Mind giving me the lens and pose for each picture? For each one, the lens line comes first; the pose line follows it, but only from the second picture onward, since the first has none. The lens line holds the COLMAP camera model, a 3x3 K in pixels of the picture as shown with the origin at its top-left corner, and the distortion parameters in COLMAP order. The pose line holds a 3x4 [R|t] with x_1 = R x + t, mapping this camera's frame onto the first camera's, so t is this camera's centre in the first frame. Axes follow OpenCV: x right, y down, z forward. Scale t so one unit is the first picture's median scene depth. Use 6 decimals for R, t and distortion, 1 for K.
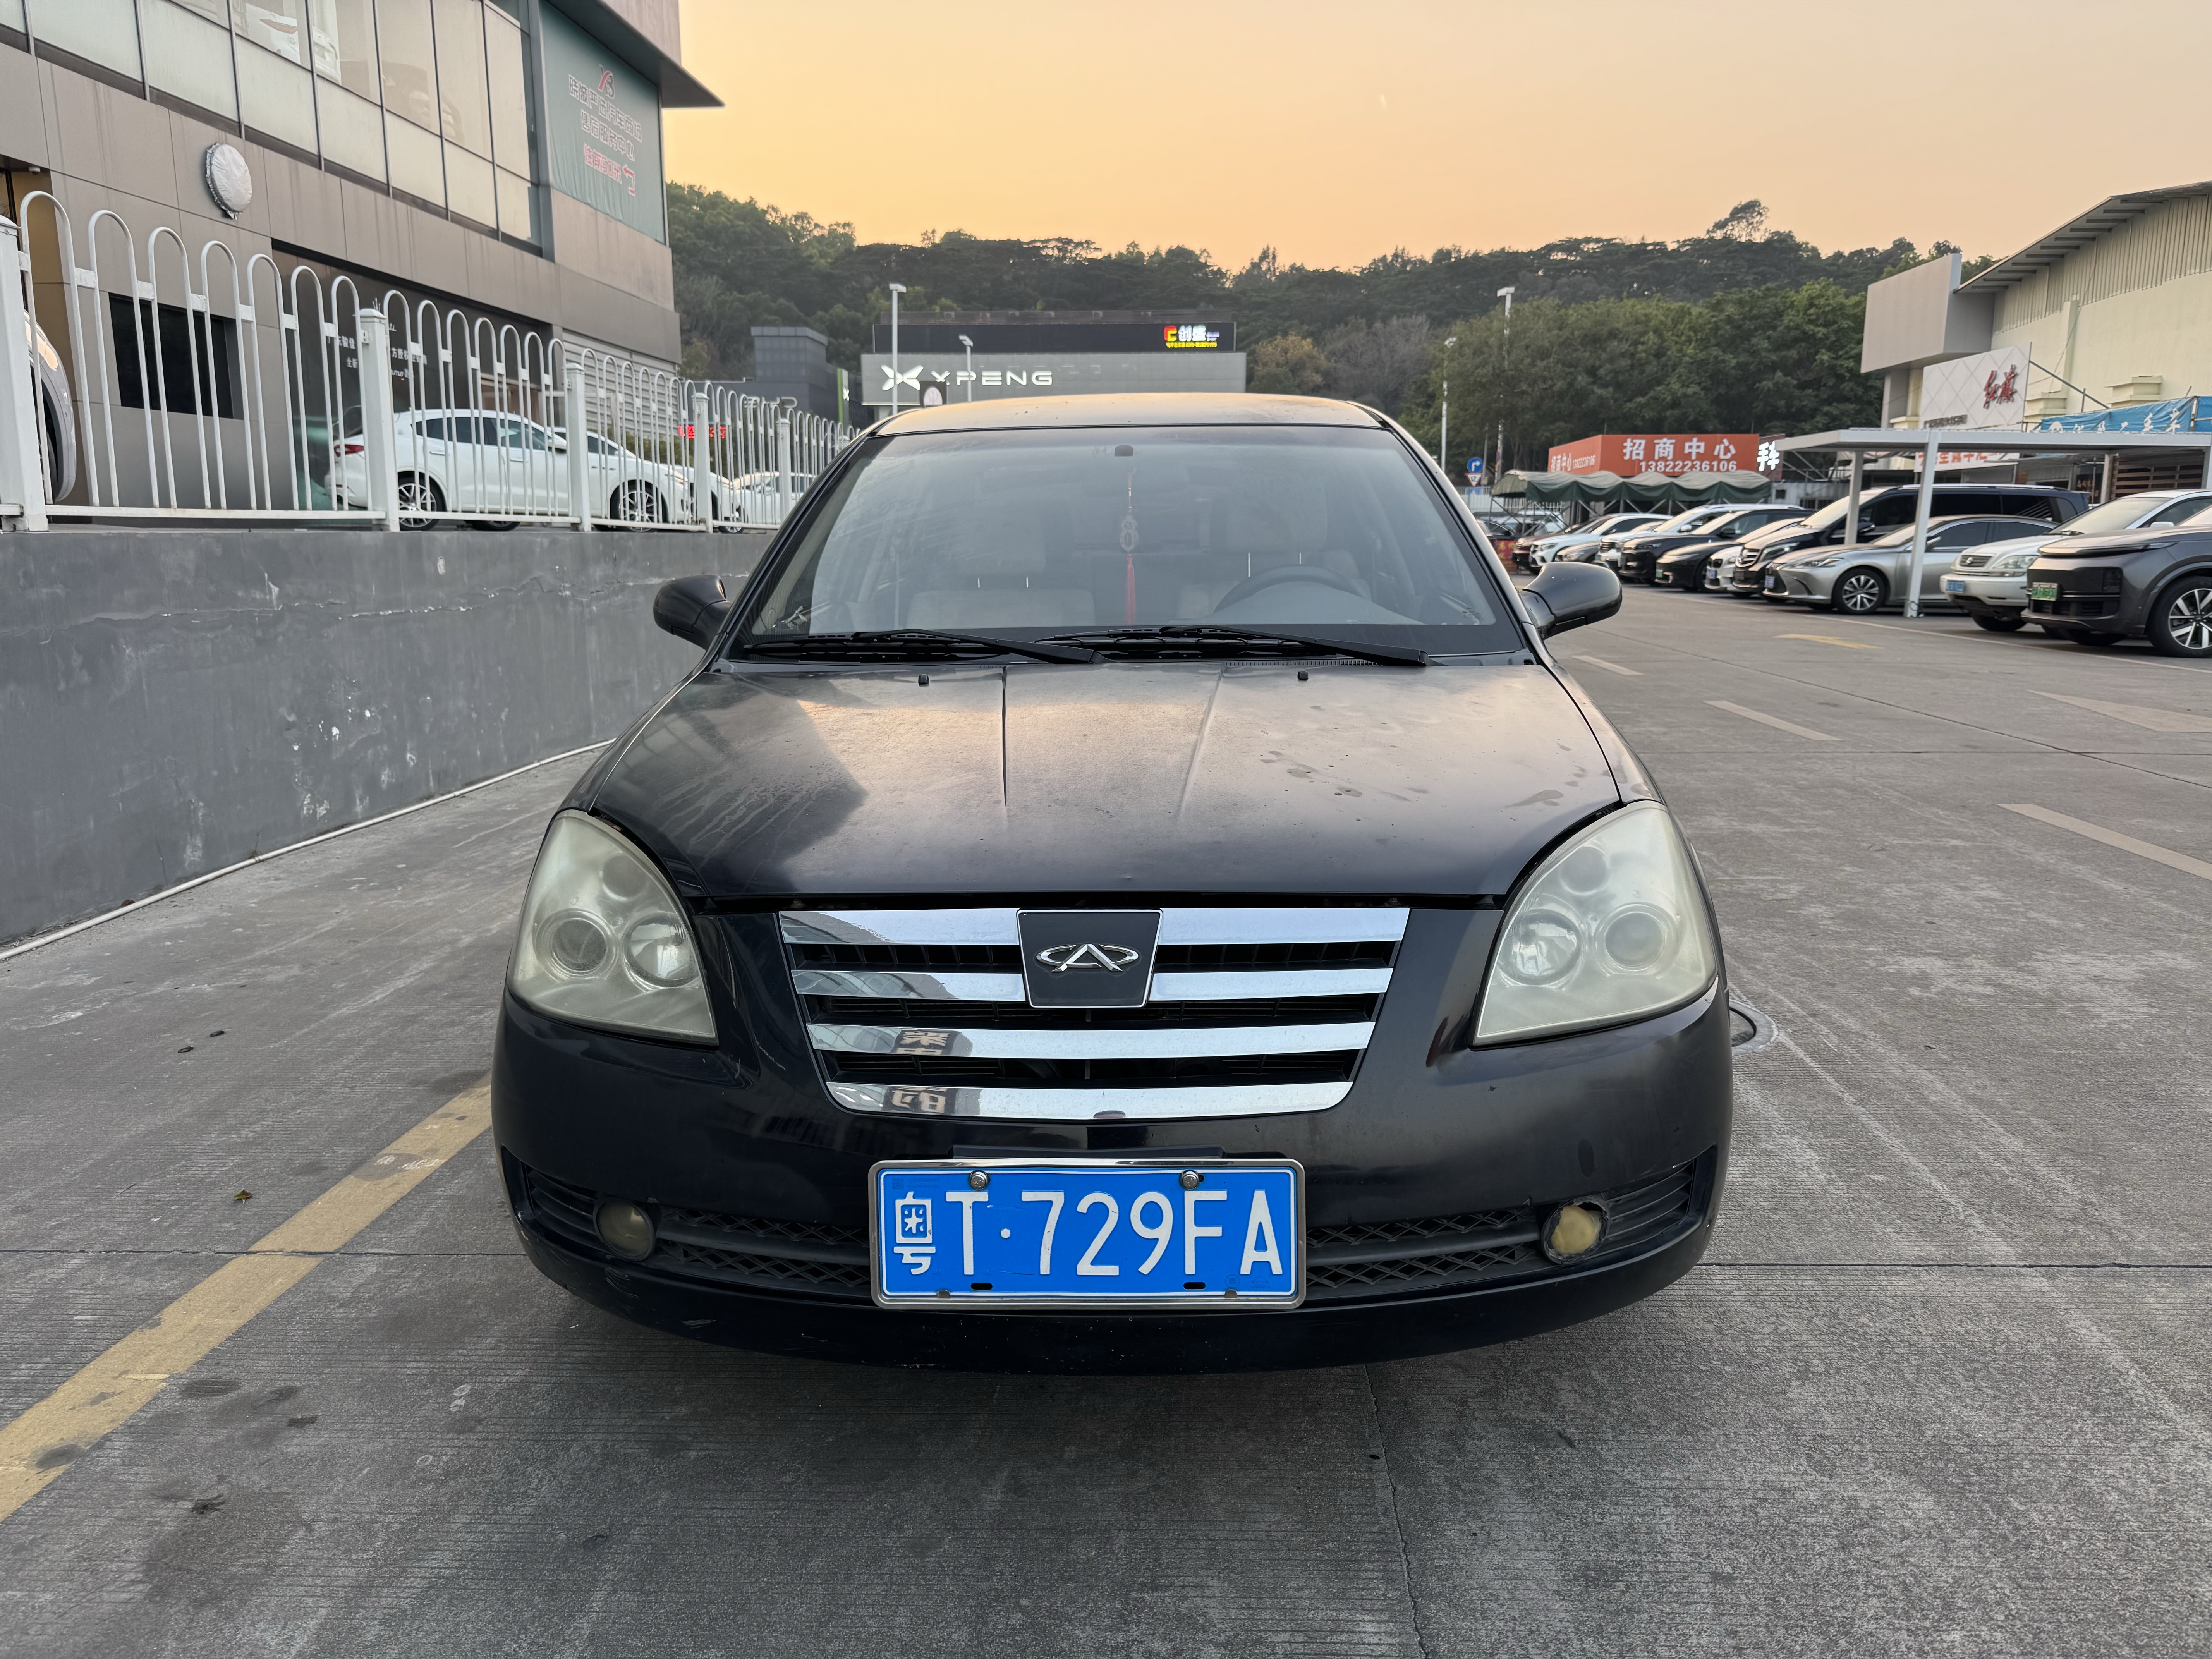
lens RADIAL K [[1558.6, 0, 1121.4], [0, 1558.6, 822.9], [0, 0, 1]] dist [0.003391, -0.007569]
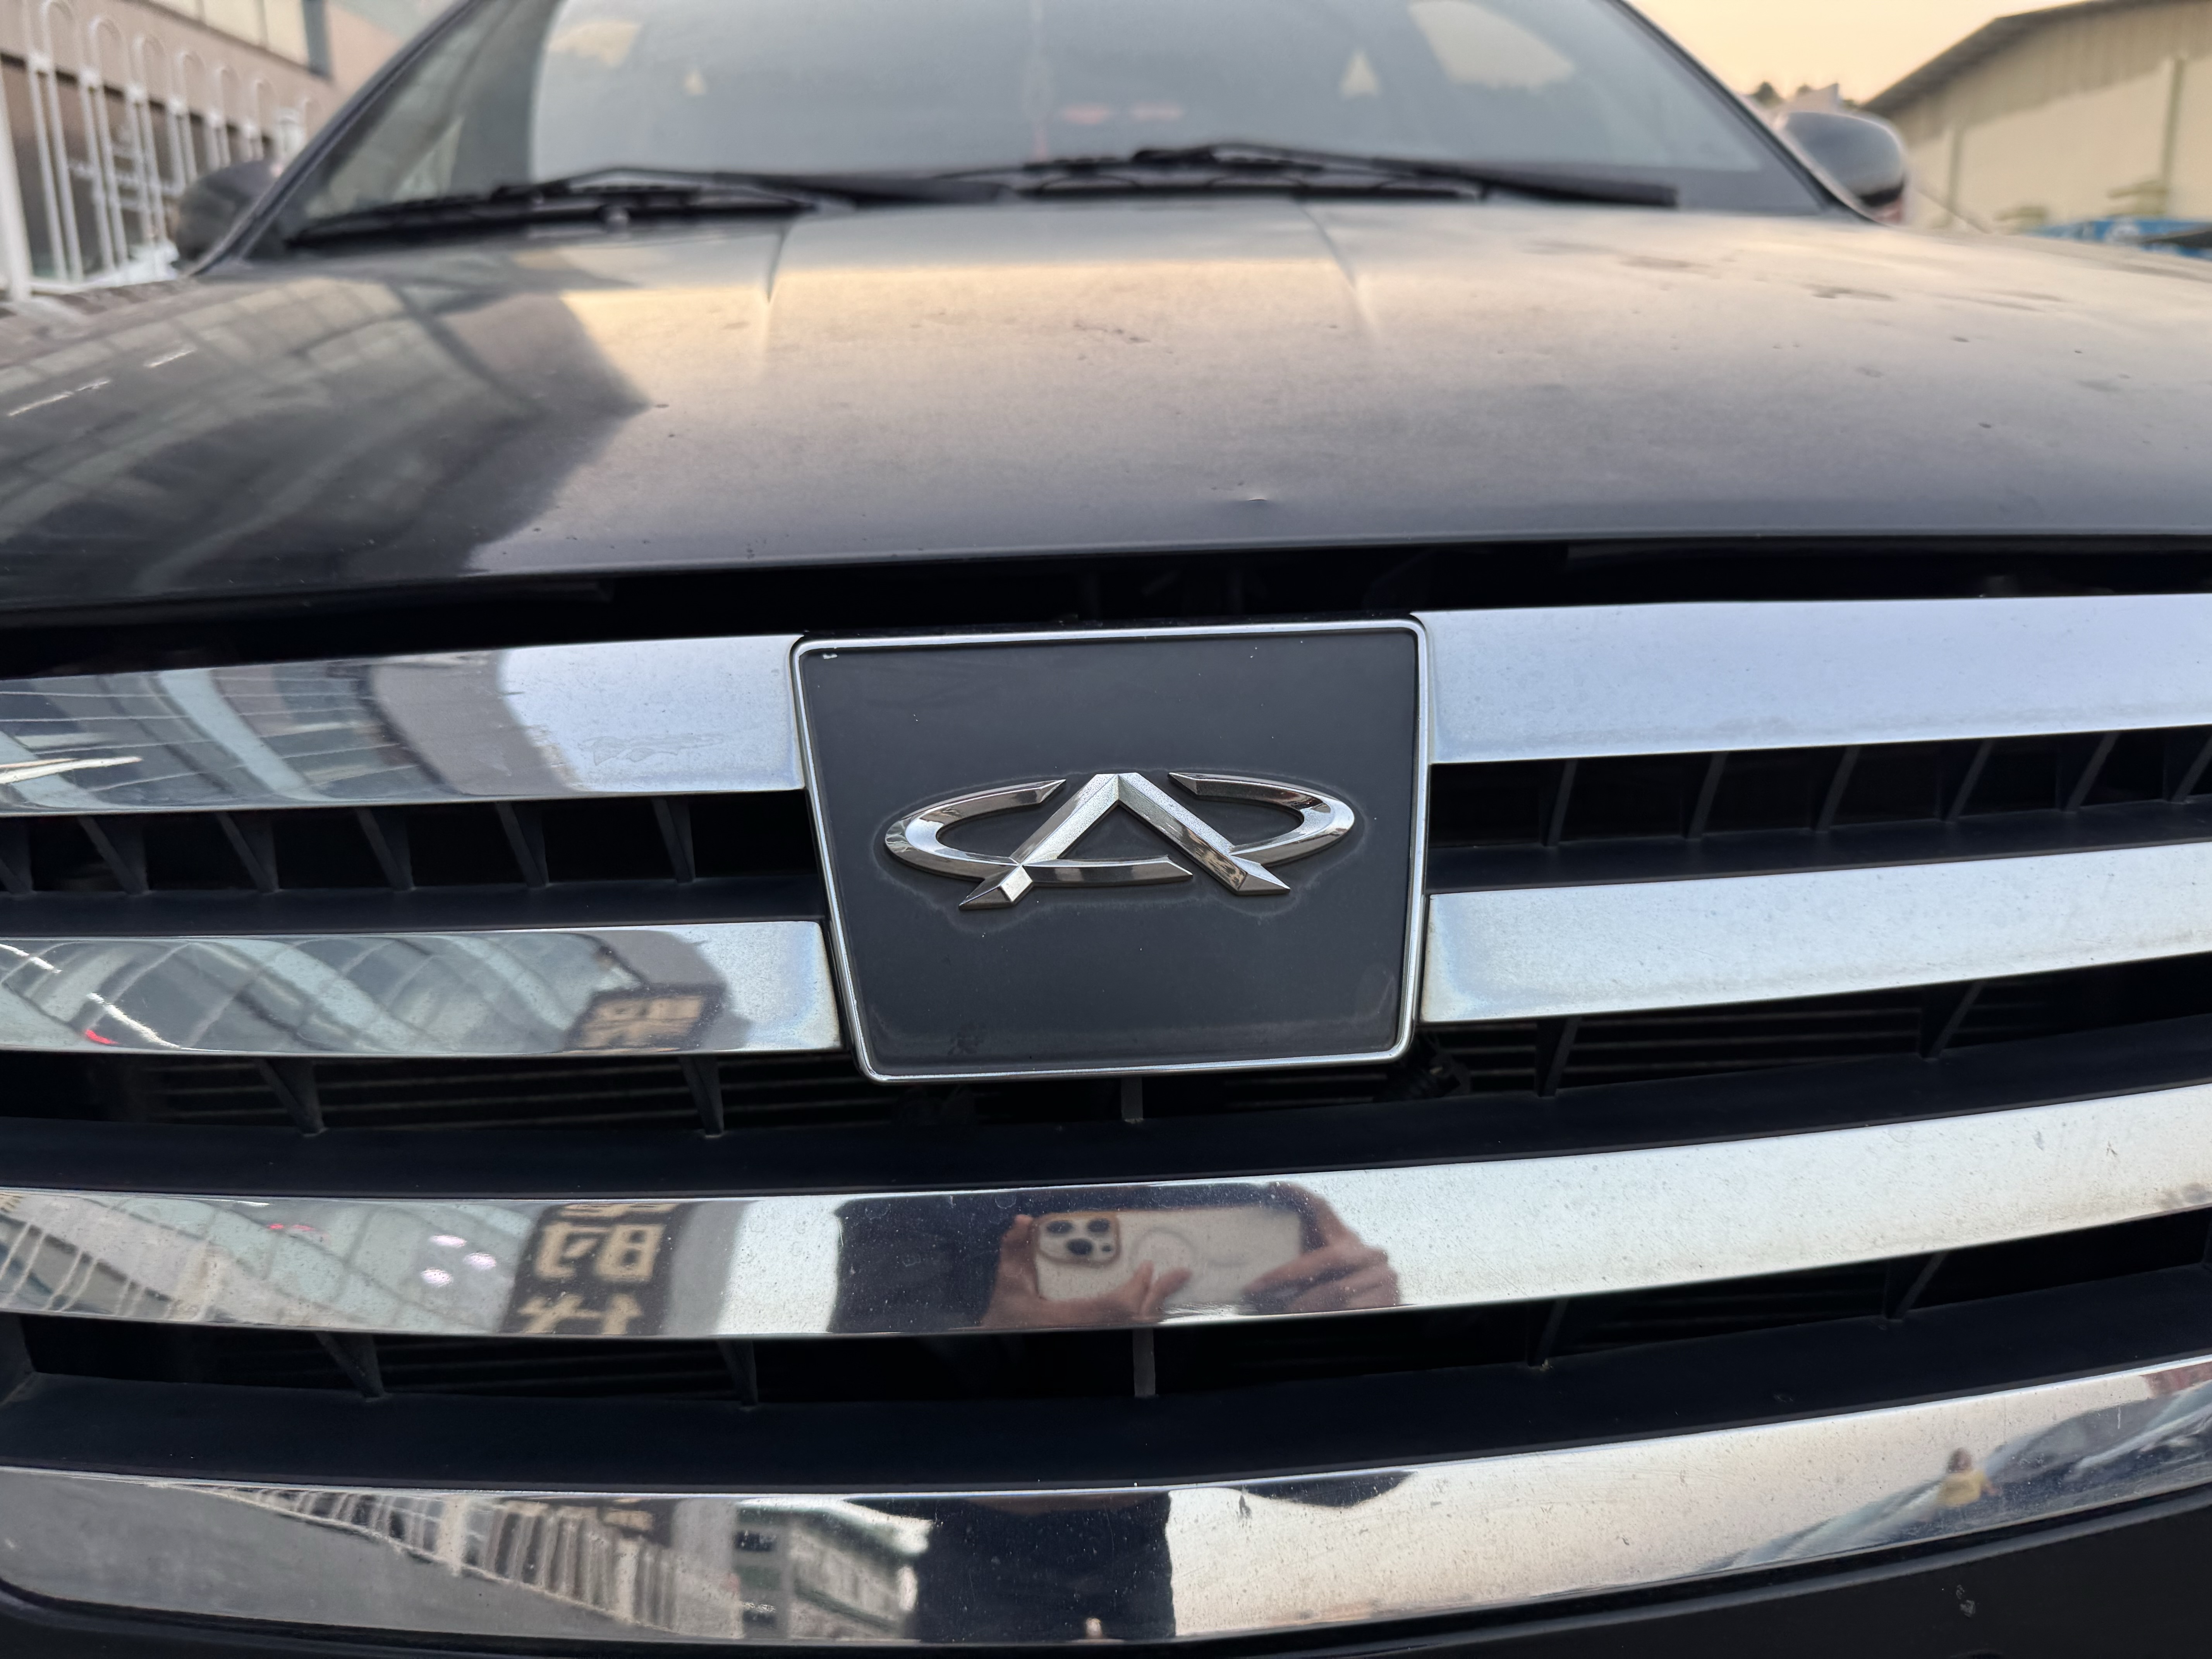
lens RADIAL K [[1576.5, 0, 1030.7], [0, 1576.5, 829.9], [0, 0, 1]] dist [0.003019, -0.000222]
pose [[0.999026, -0.037090, 0.023899, -0.016372], [0.035021, 0.996029, 0.081852, 0.028333], [-0.026840, -0.080935, 0.996358, 0.329040]]
